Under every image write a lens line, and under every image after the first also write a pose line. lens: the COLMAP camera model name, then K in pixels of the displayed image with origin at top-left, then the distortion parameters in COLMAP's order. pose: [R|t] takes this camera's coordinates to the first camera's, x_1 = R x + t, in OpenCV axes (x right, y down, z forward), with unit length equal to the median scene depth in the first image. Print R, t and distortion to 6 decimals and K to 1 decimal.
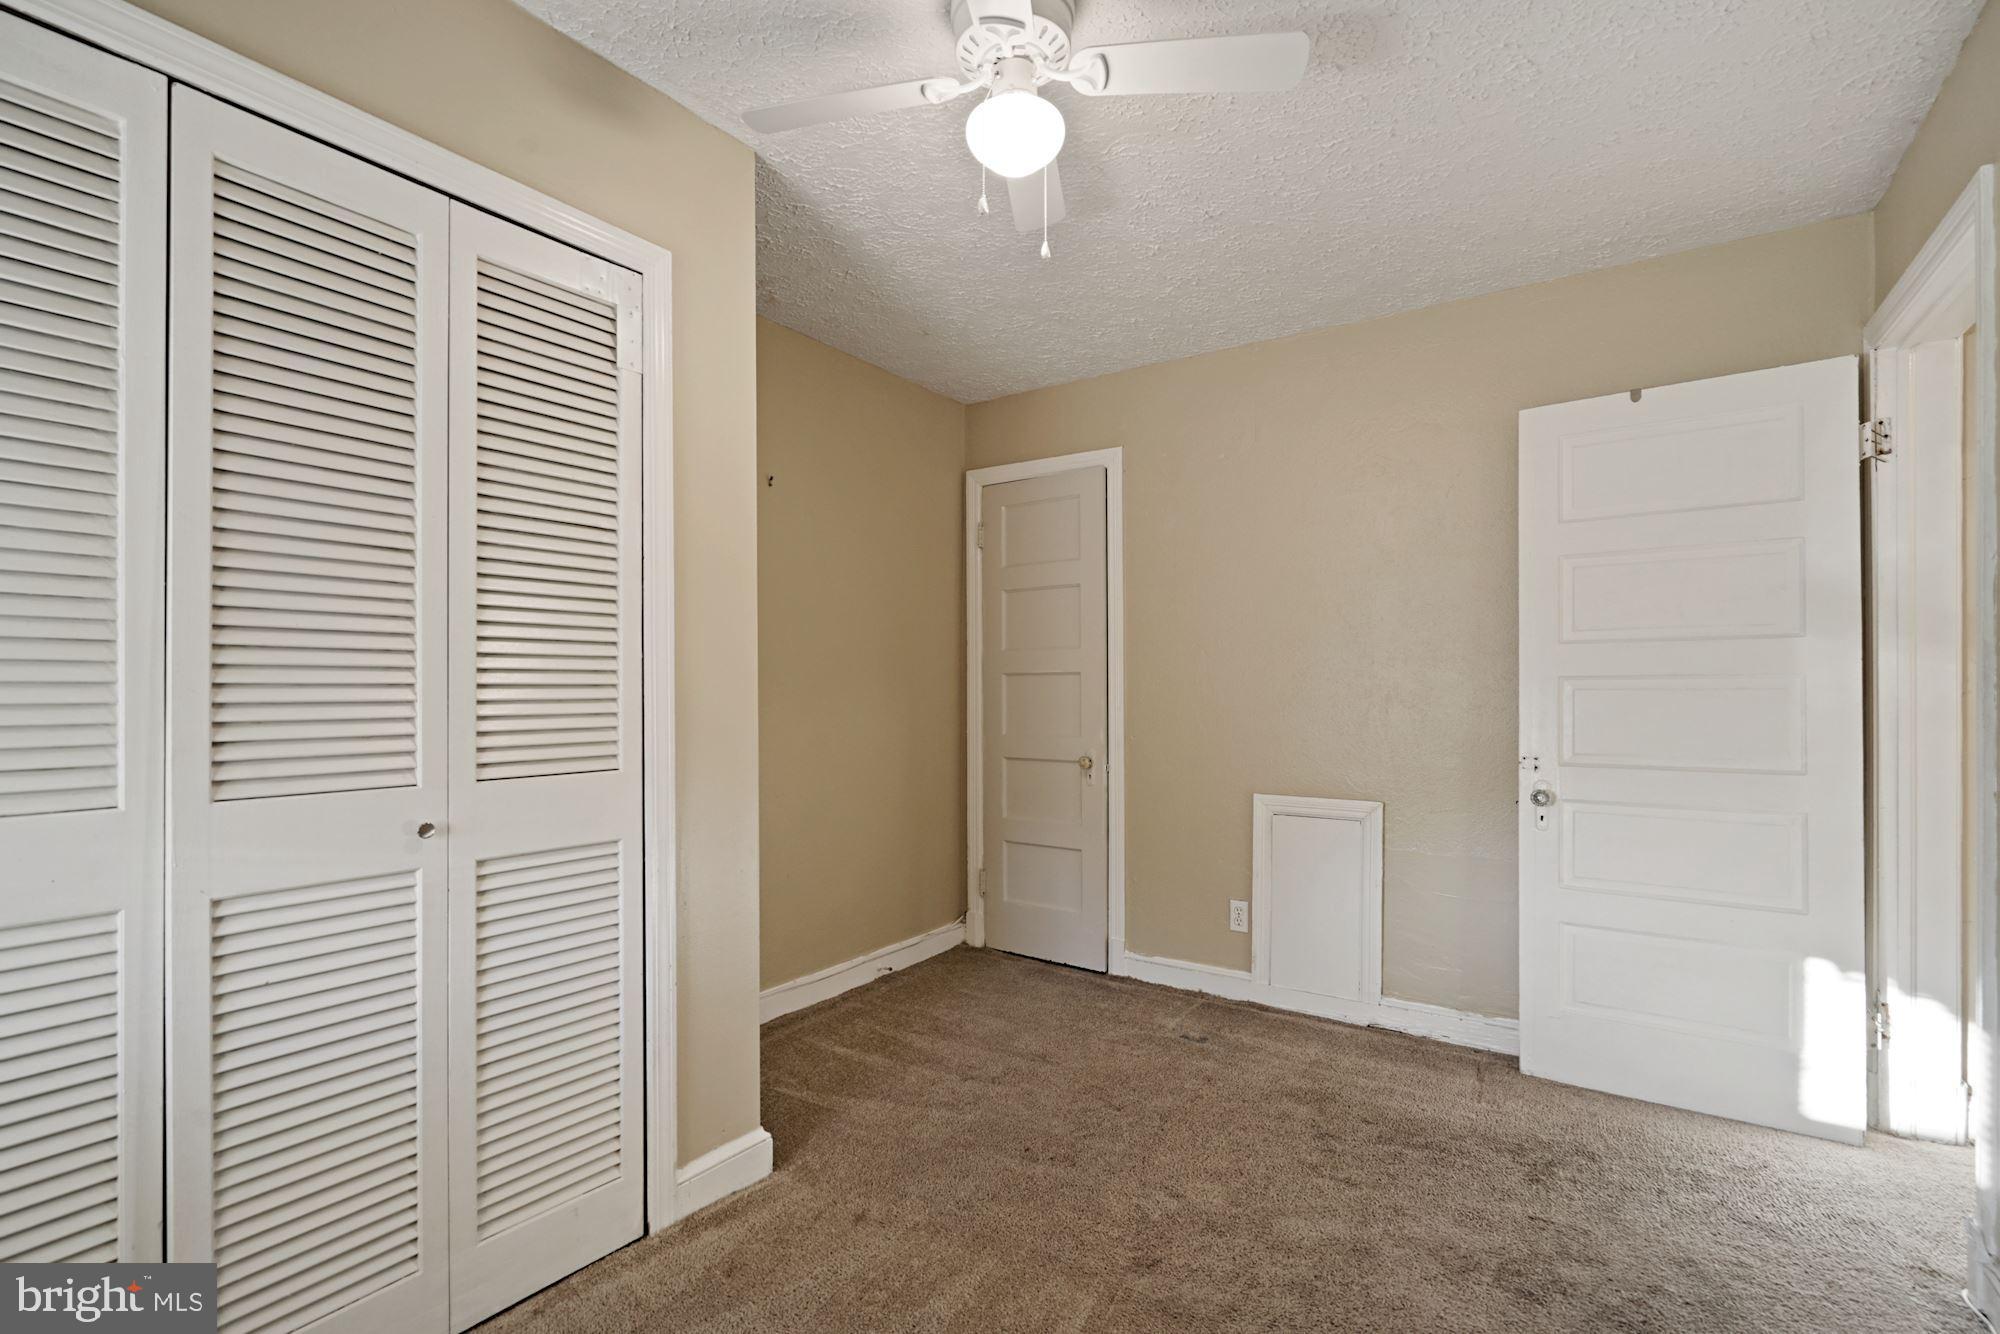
lens RADIAL K [[921.7, 0, 1005.0], [0, 921.7, 681.7], [0, 0, 1]] dist [0.002406, 0.001955]
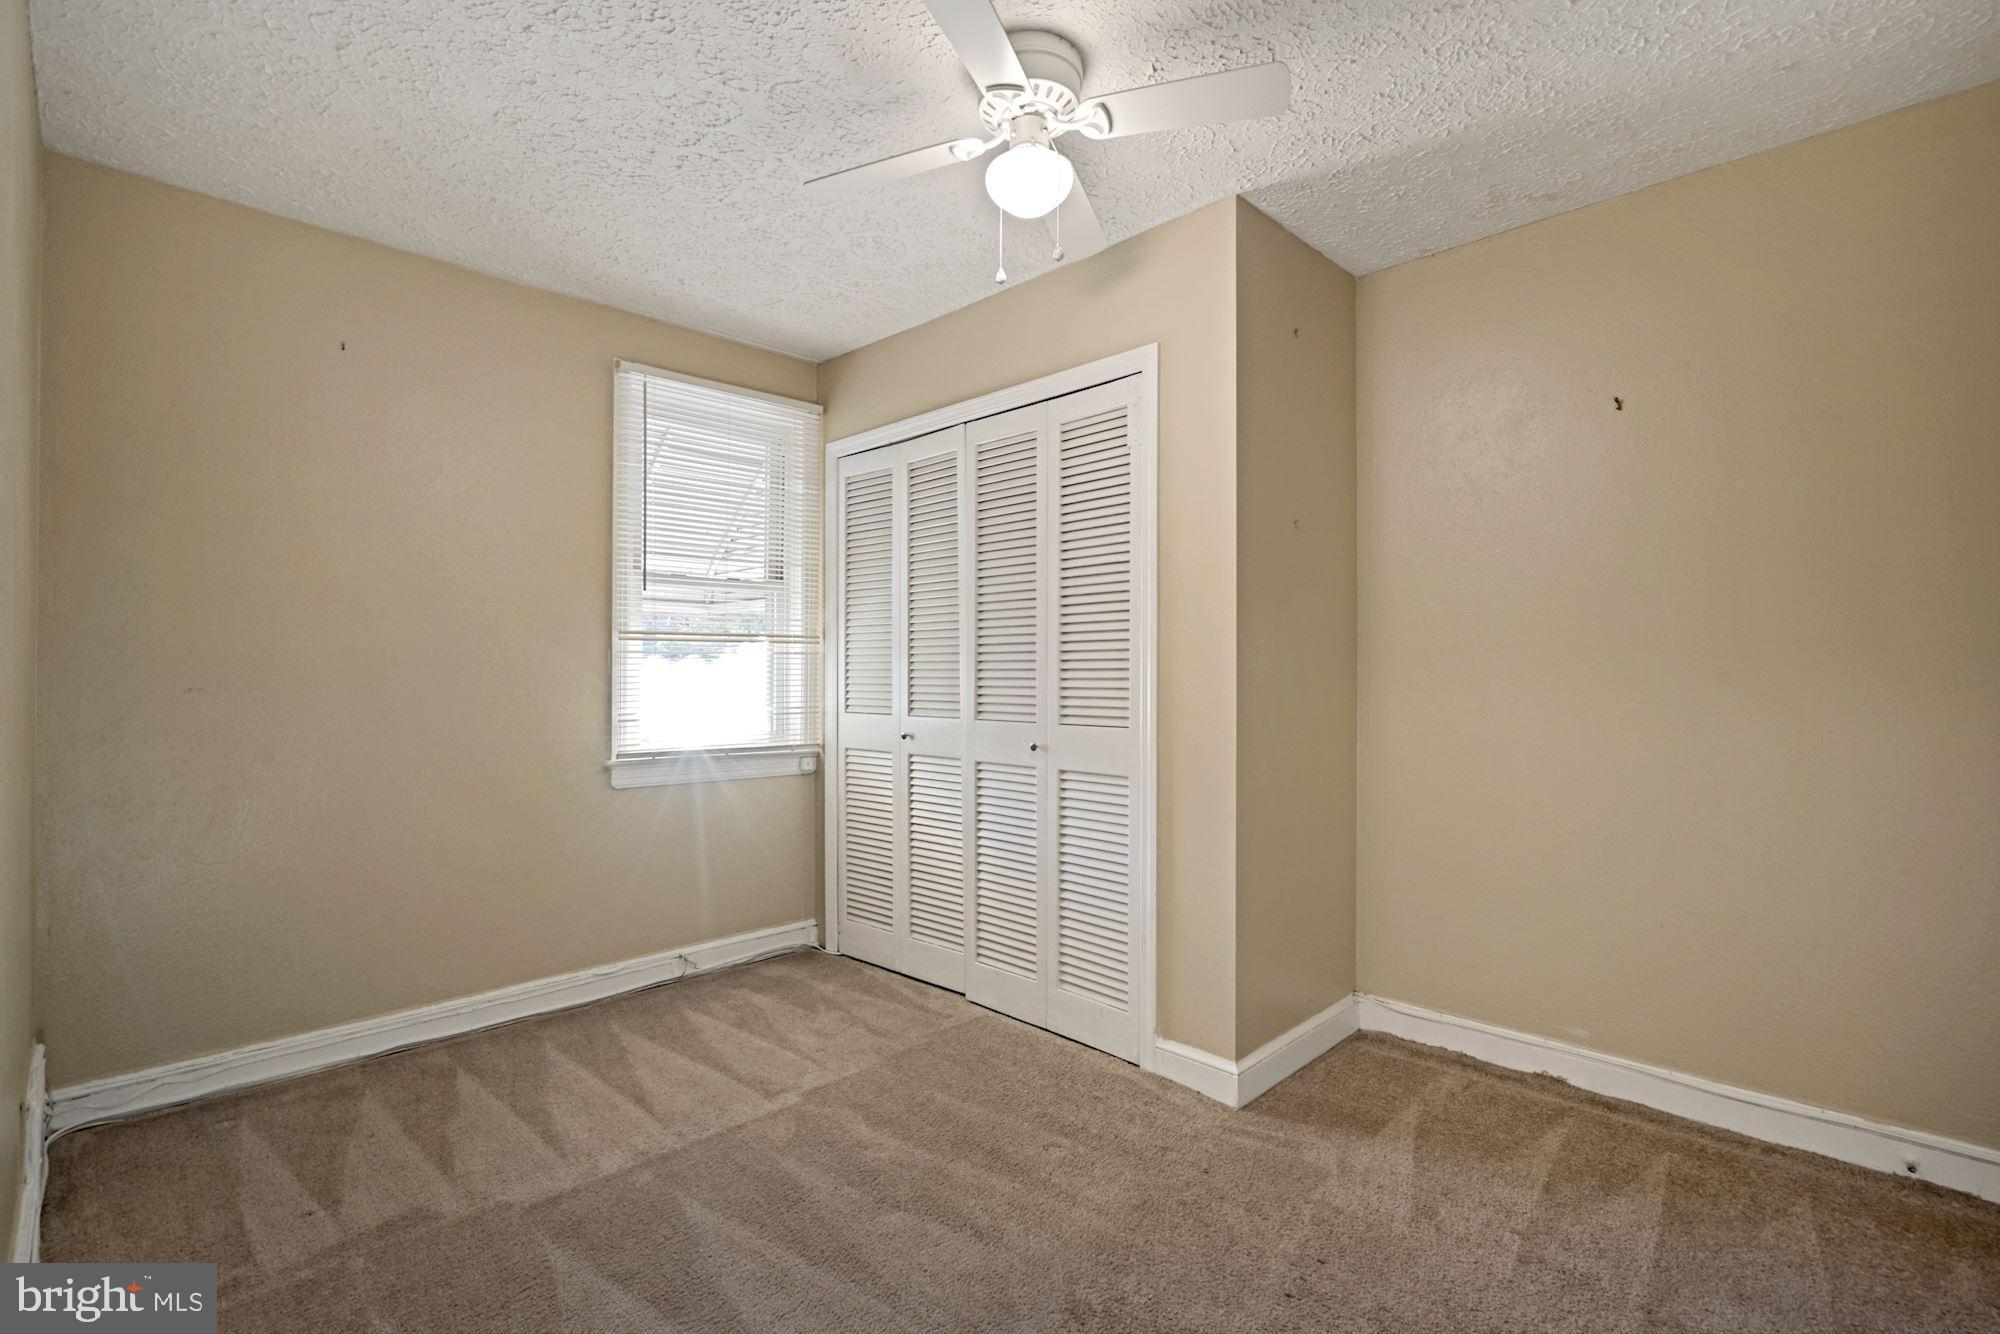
lens RADIAL K [[921.7, 0, 1005.3], [0, 921.7, 668.3], [0, 0, 1]] dist [0.002406, 0.001955]
pose [[-0.182484, -0.003546, -0.983202, 1.132419], [0.007176, 0.999962, -0.004939, 0.009315], [0.983183, -0.007957, -0.182451, 1.185422]]
